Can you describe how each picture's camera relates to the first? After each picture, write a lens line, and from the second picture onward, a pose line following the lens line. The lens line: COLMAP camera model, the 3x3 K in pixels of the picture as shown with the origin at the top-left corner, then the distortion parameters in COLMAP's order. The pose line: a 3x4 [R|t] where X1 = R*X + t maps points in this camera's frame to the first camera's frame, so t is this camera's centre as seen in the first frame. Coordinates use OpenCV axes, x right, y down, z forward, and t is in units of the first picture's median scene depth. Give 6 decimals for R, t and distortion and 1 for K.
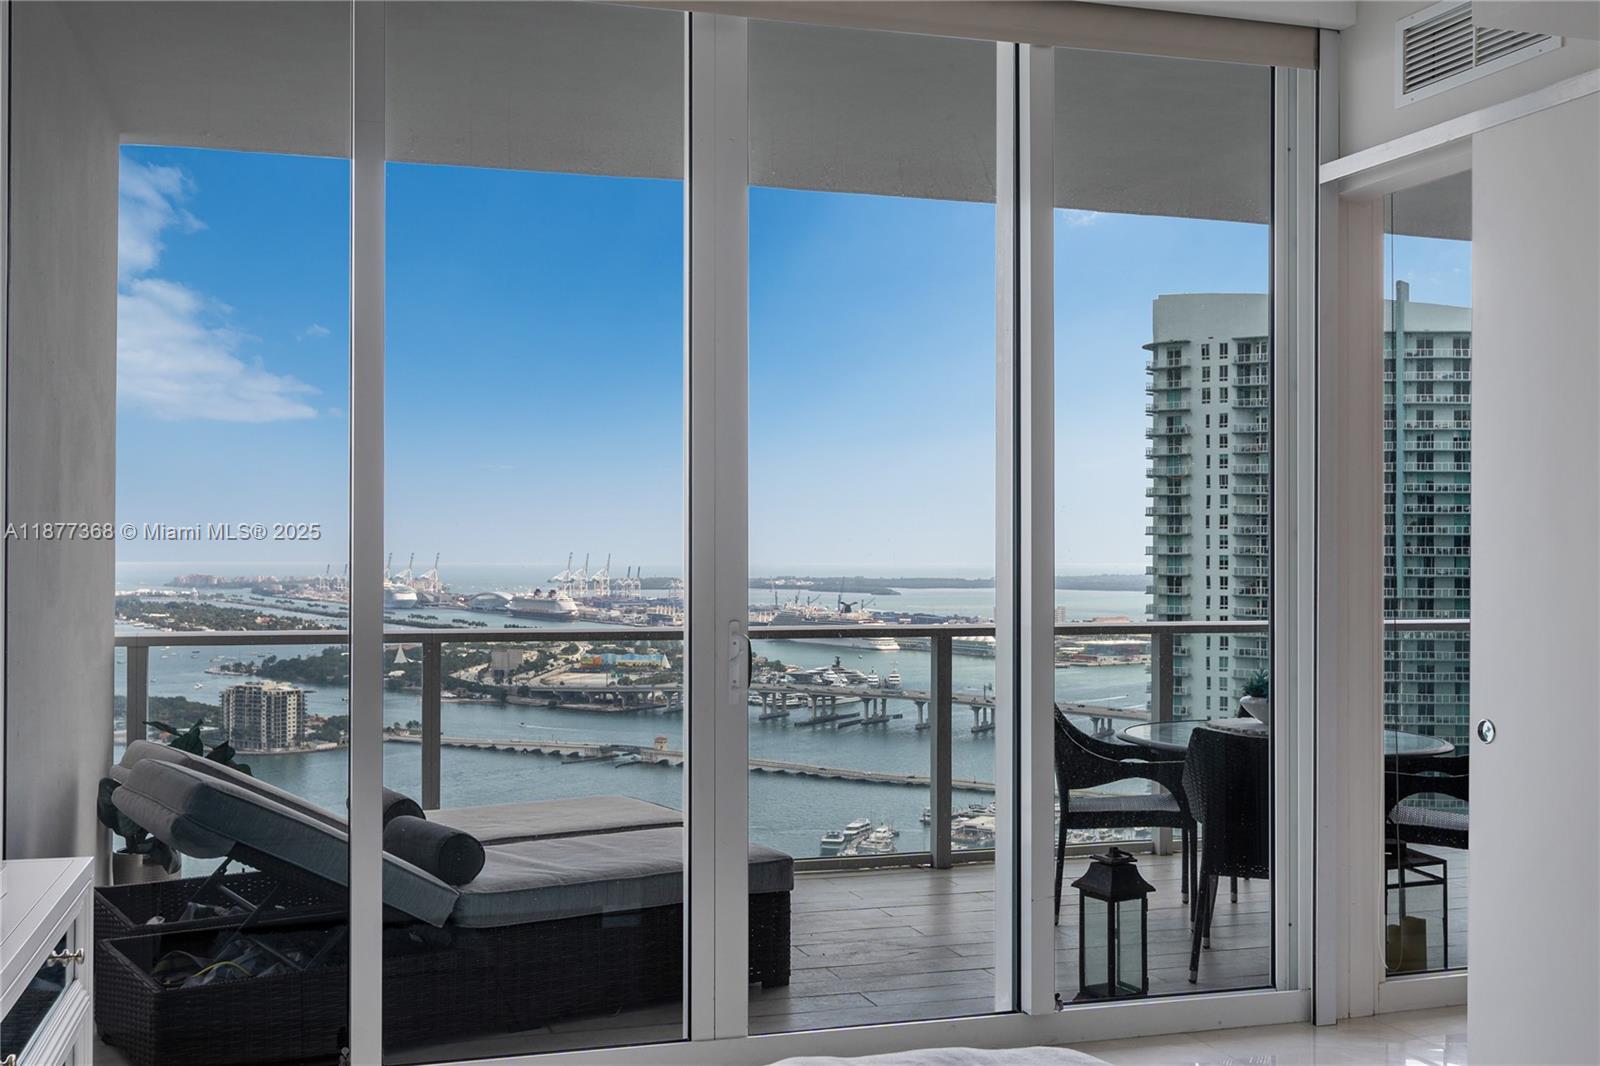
lens RADIAL K [[1622.1, 0, 843.0], [0, 1622.1, 533.3], [0, 0, 1]] dist [-0.051392, 0.000000]
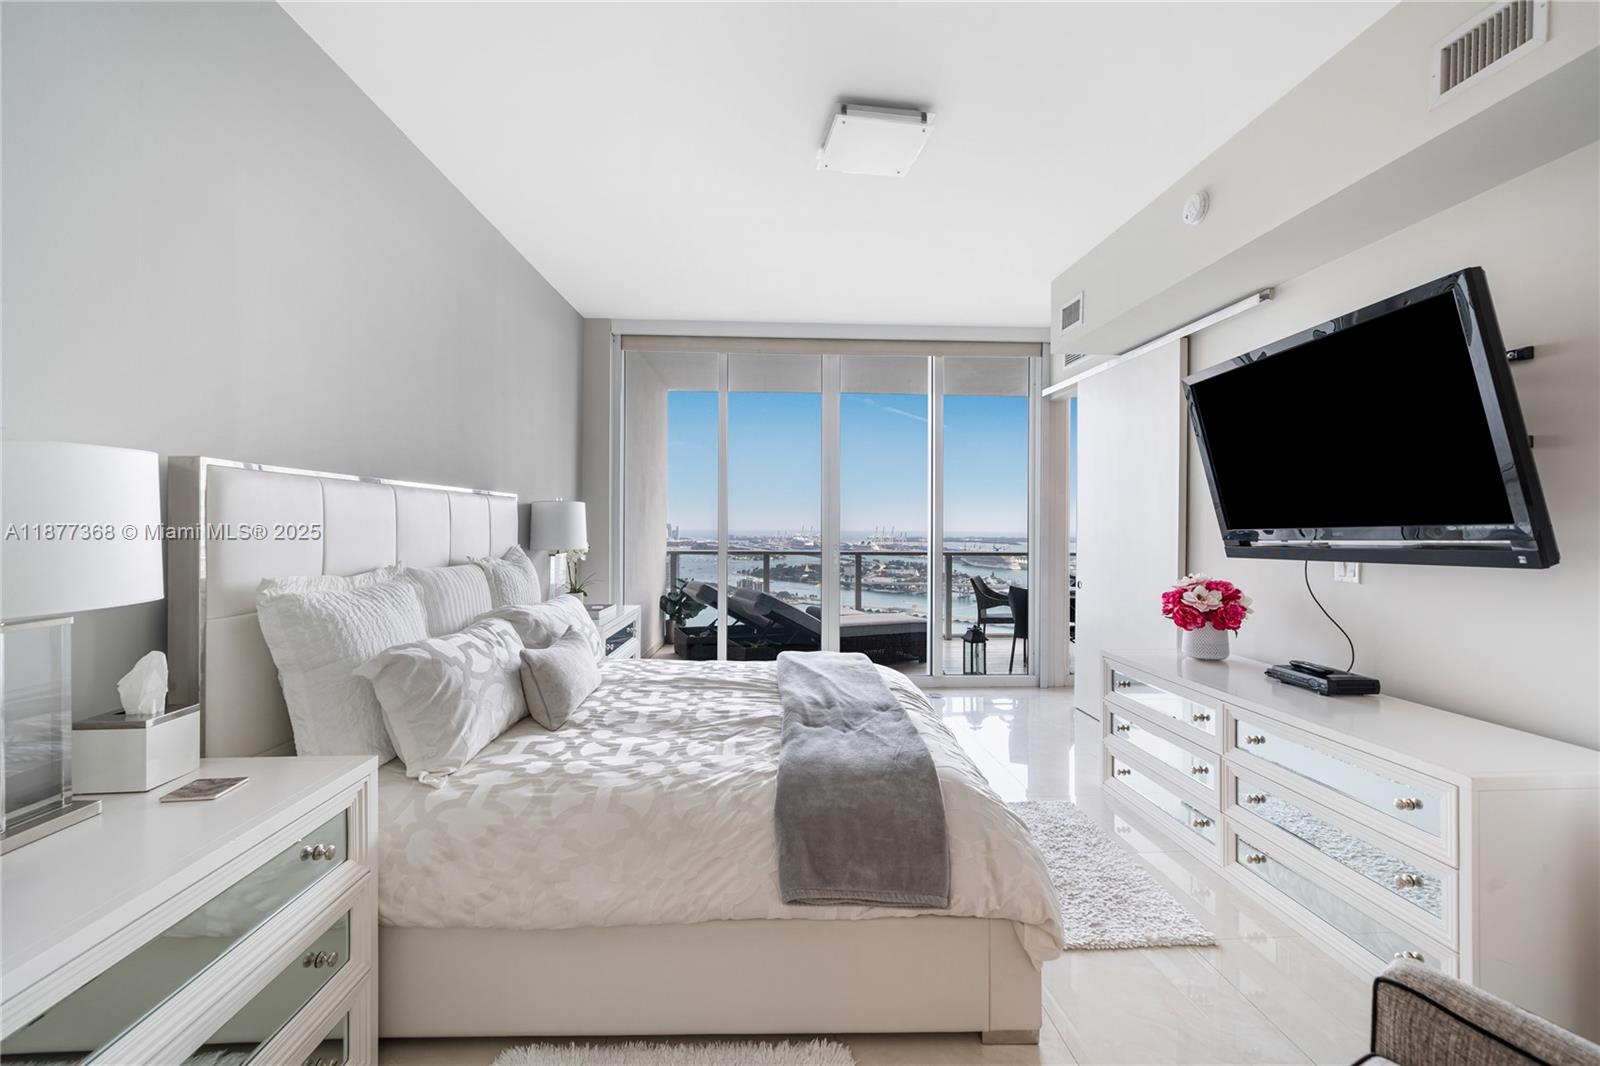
lens RADIAL K [[693.9, 0, 814.3], [0, 693.9, 526.7], [0, 0, 1]] dist [0.000121, 0.000105]
pose [[0.966229, 0.002444, -0.257672, 0.166235], [0.000788, 0.999922, 0.012439, -0.000613], [0.257683, -0.012222, 0.966152, -0.228407]]
